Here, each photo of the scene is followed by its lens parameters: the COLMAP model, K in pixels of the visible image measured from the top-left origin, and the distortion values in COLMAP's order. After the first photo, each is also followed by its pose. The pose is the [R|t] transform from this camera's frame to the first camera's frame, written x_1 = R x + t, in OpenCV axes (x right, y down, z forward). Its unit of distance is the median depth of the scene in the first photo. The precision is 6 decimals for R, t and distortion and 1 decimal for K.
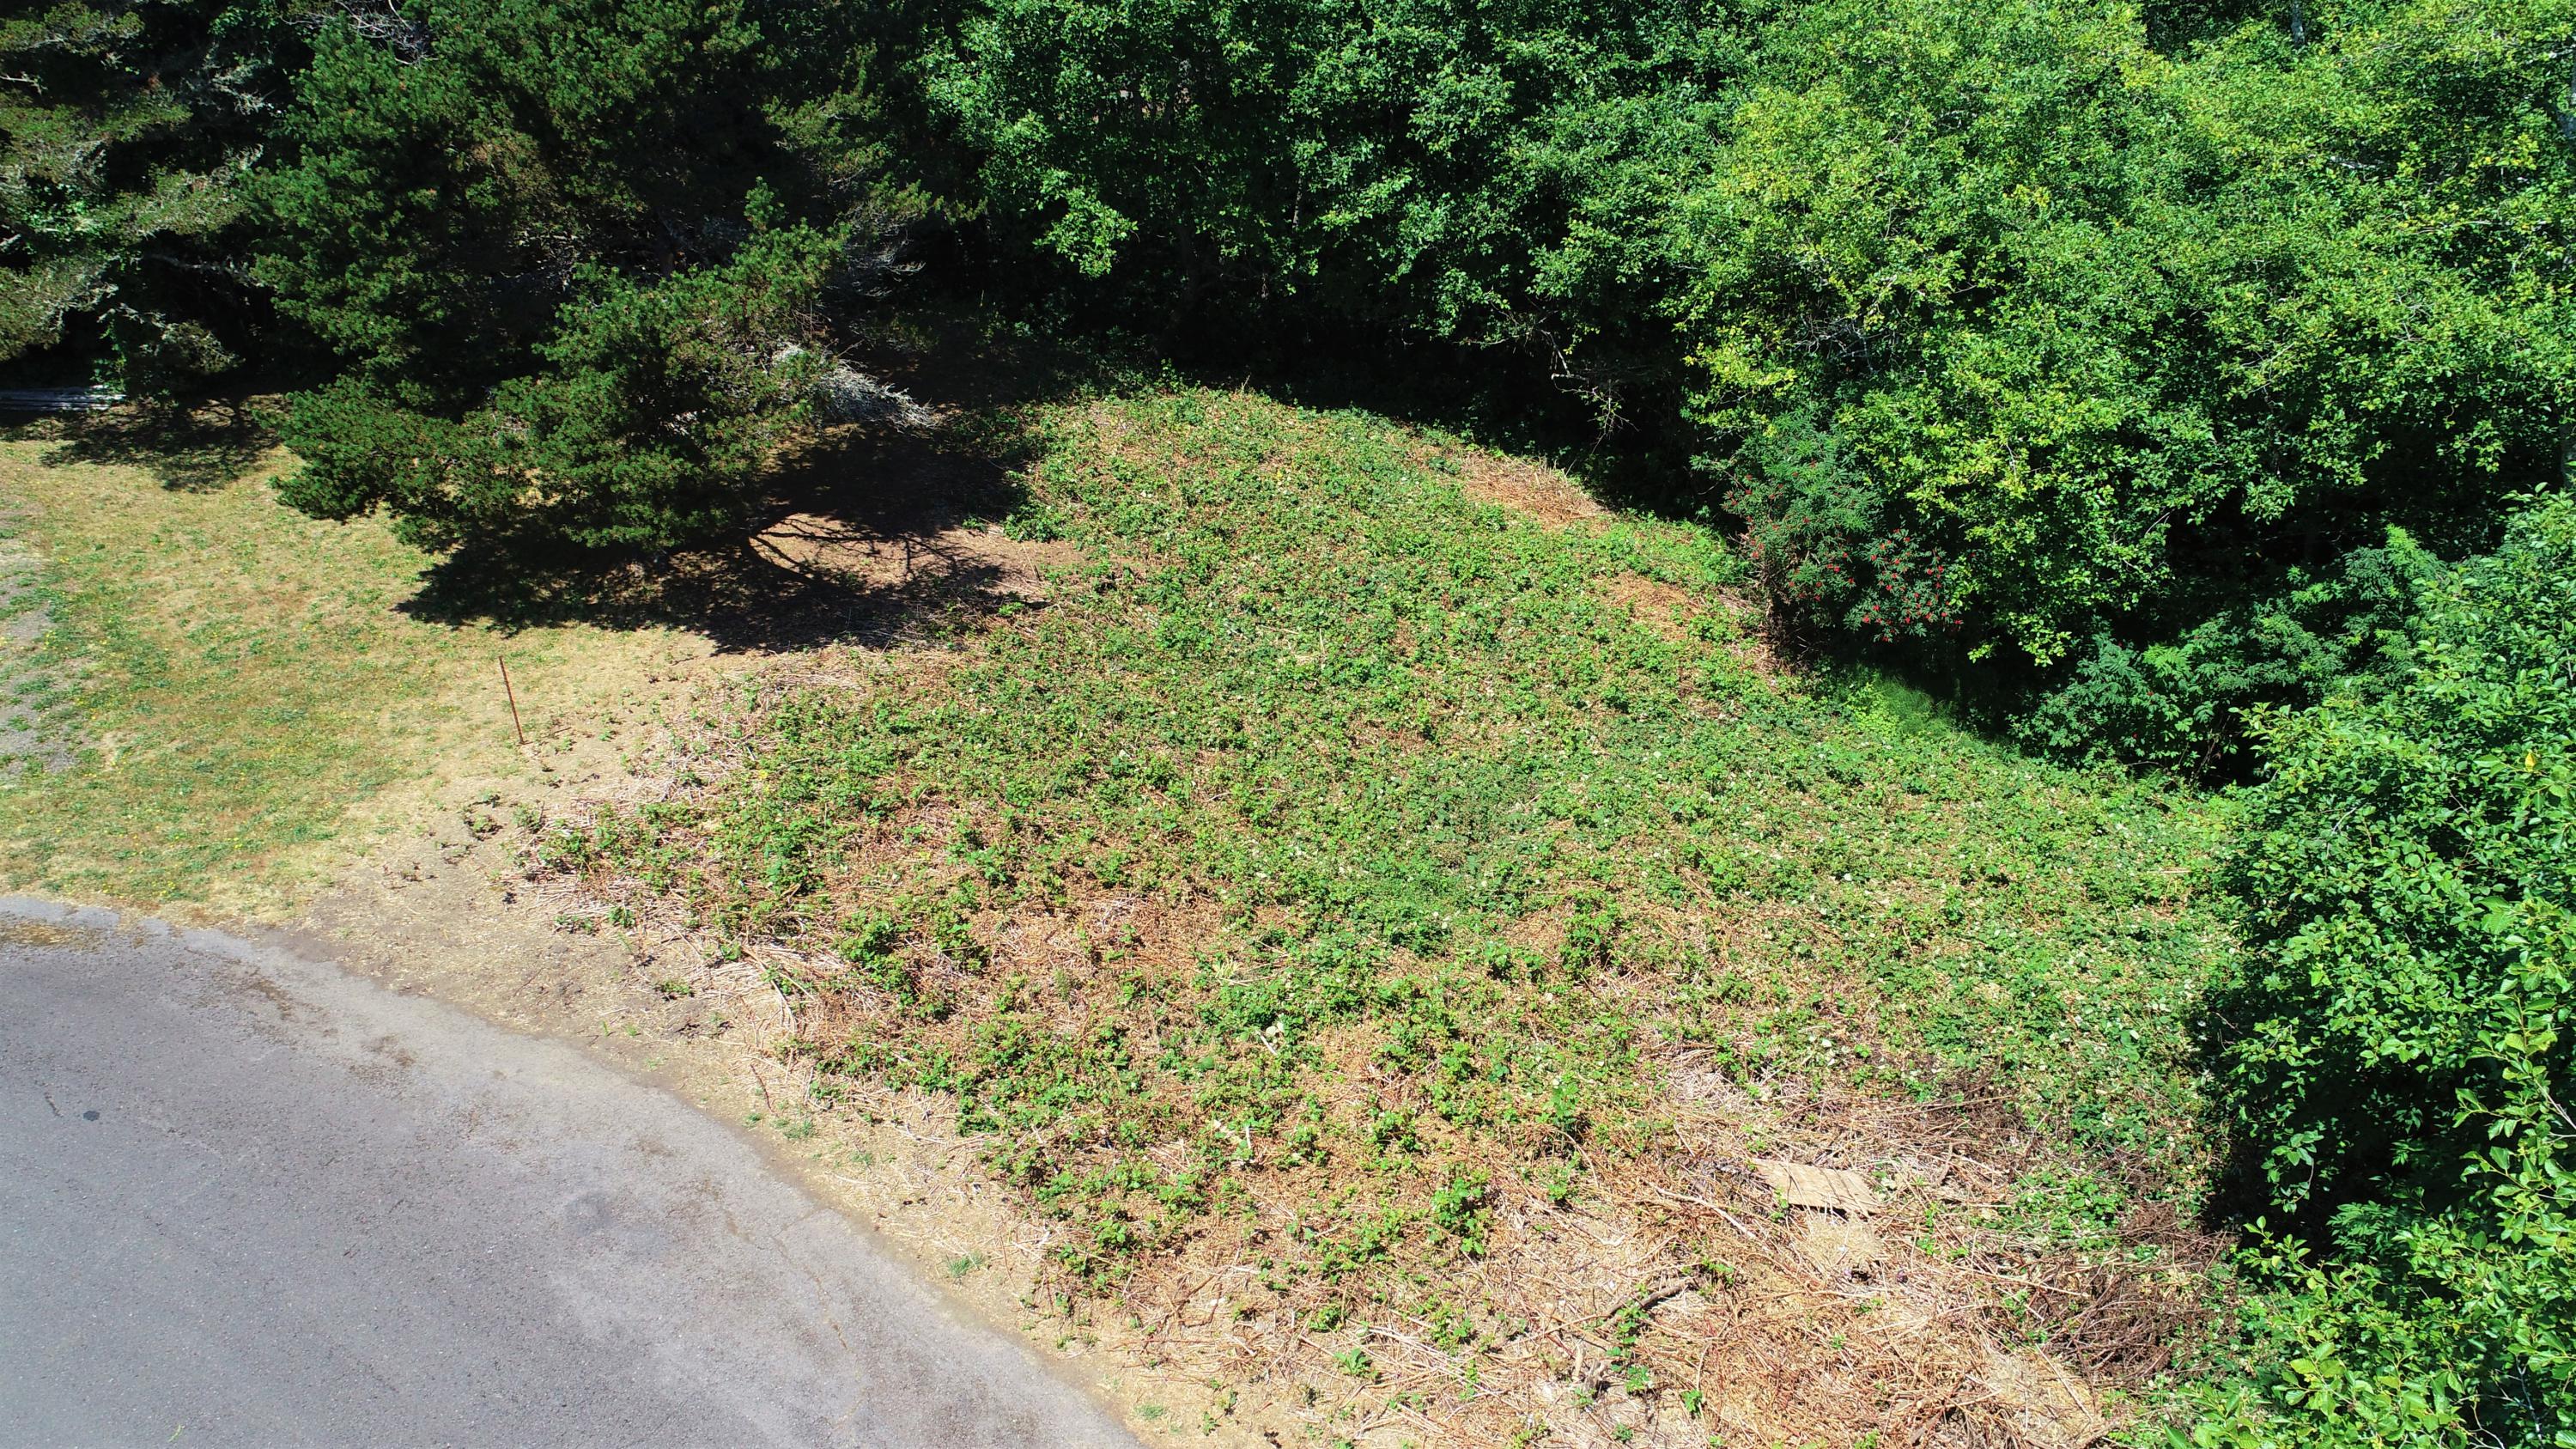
lens RADIAL K [[1763.9, 0, 1285.9], [0, 1763.9, 730.5], [0, 0, 1]] dist [0.009899, 0.004971]
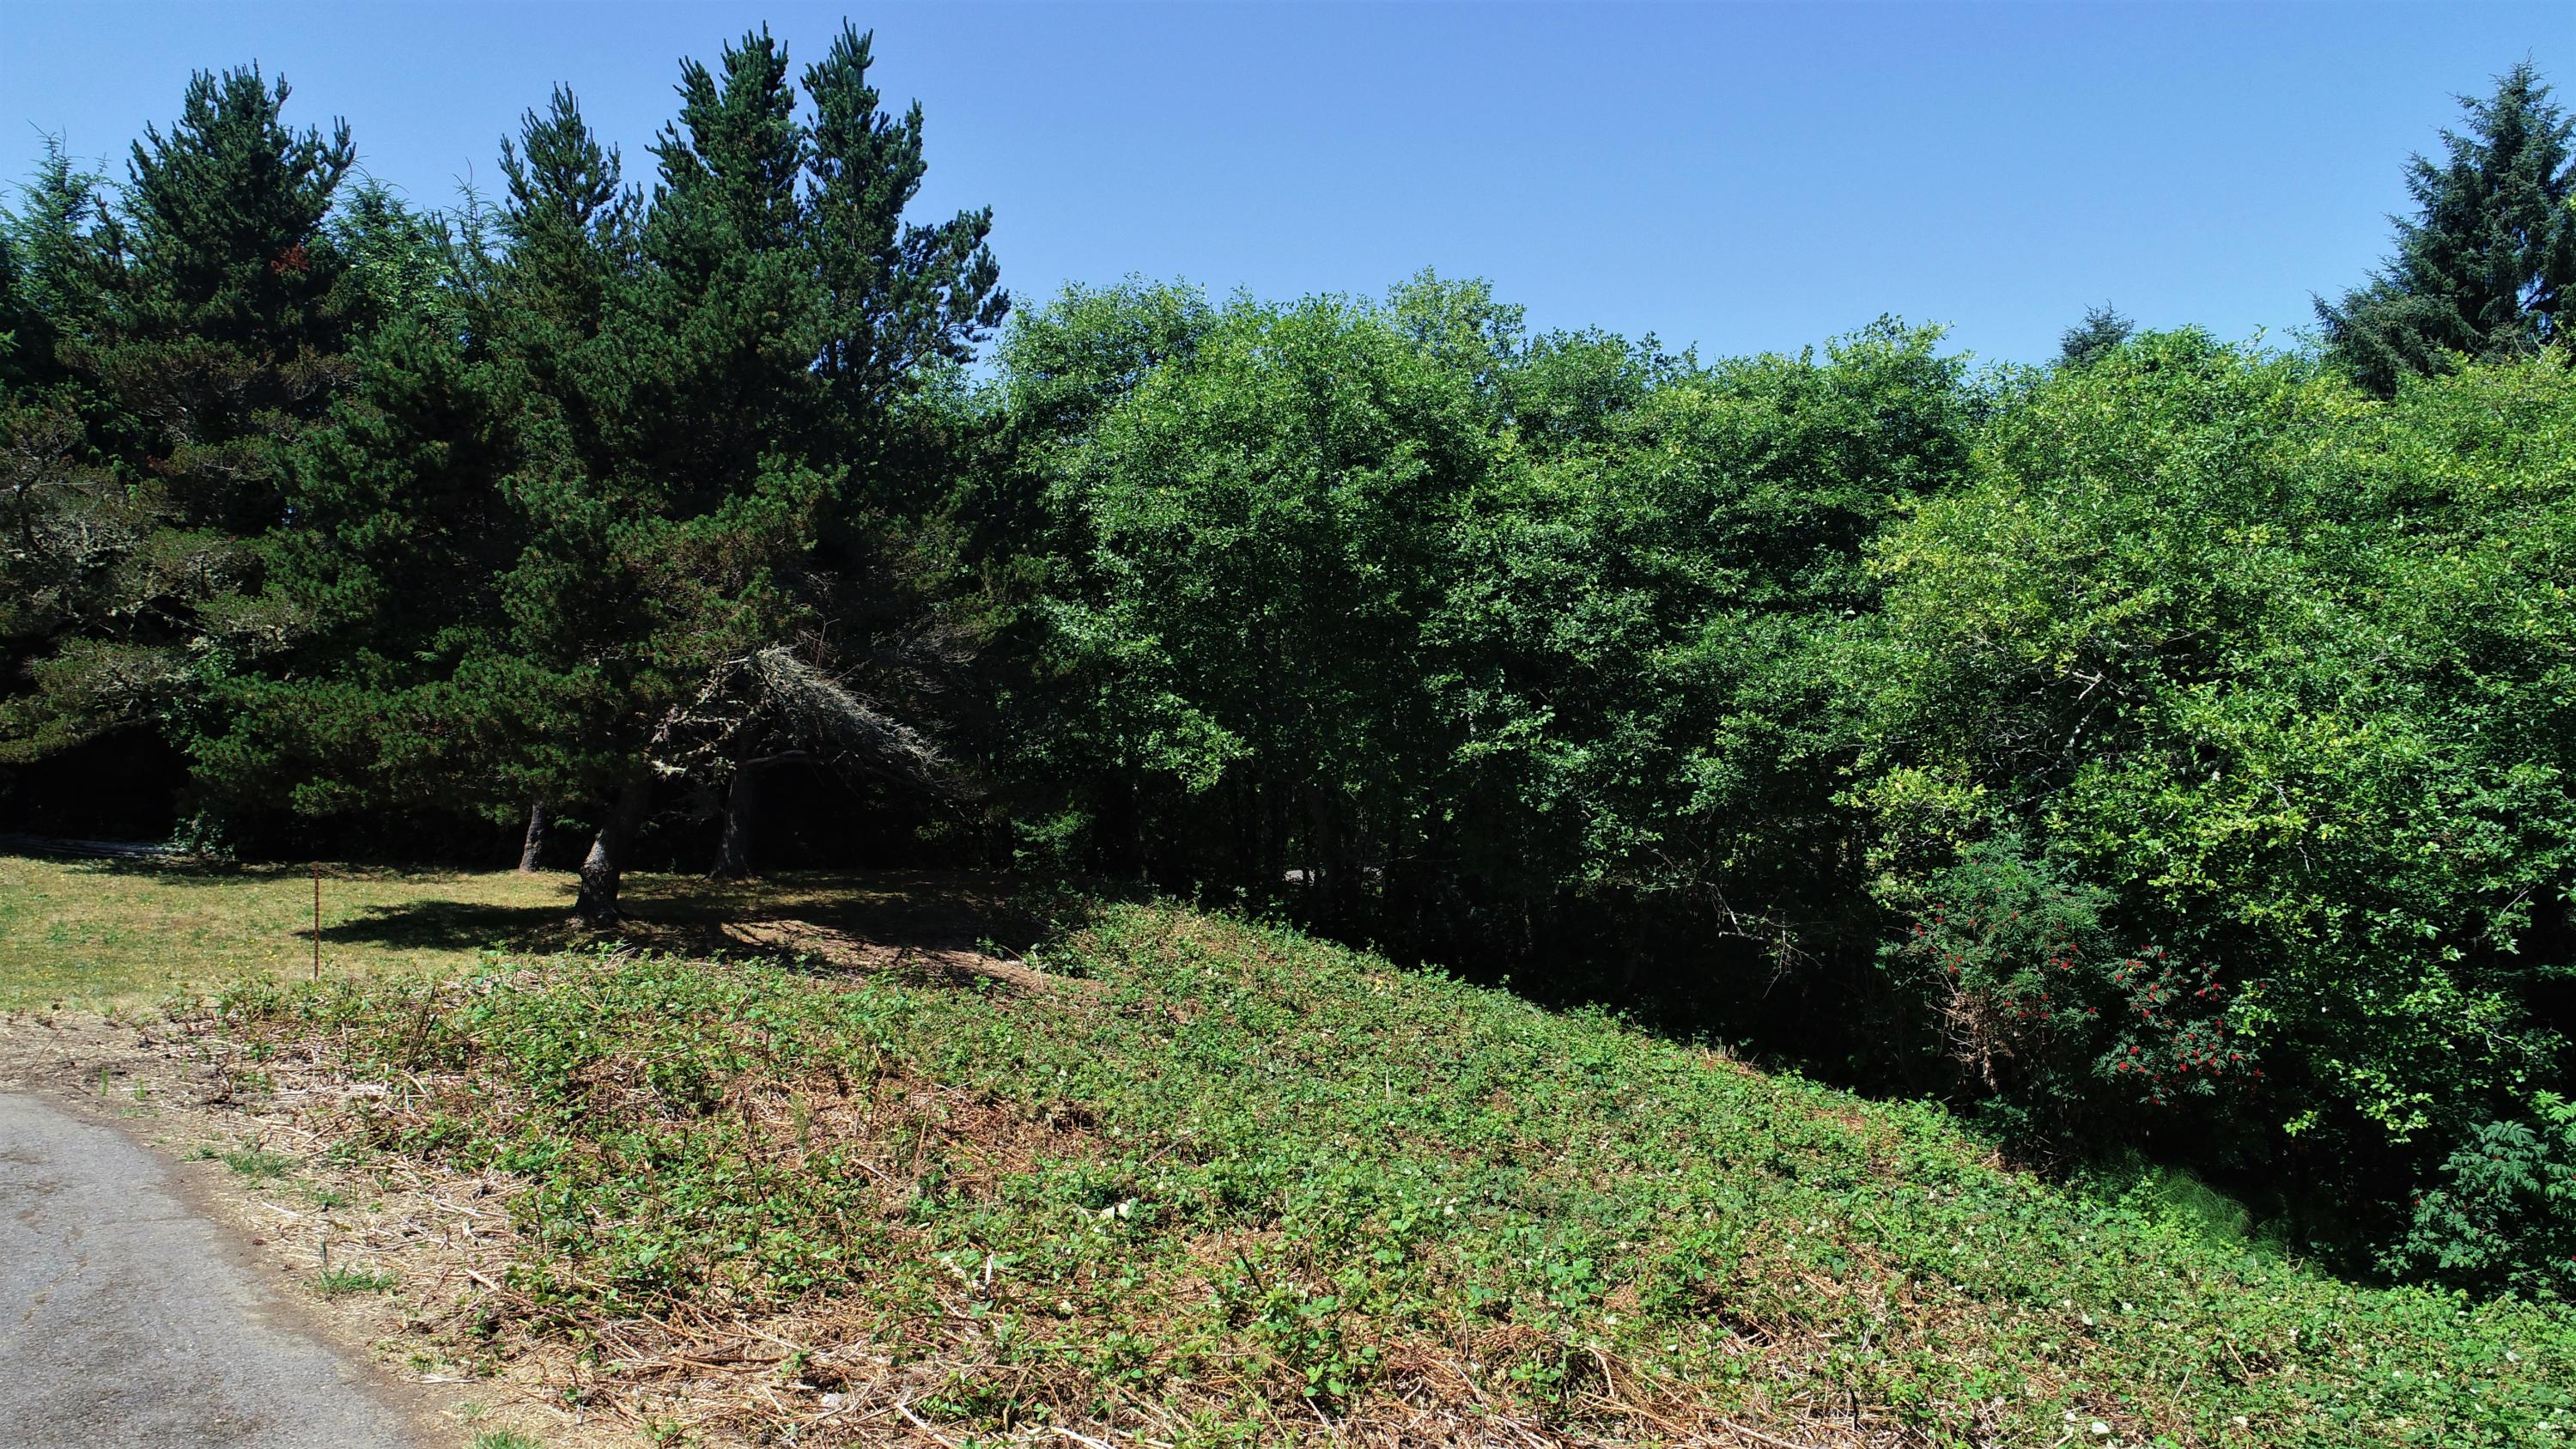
lens RADIAL K [[1763.9, 0, 1290.2], [0, 1763.9, 723.0], [0, 0, 1]] dist [0.009899, 0.004971]
pose [[0.988114, 0.012418, -0.153219, 0.082520], [-0.089889, 0.855233, -0.510389, 0.186280], [0.124700, 0.518096, 0.846184, 0.221008]]
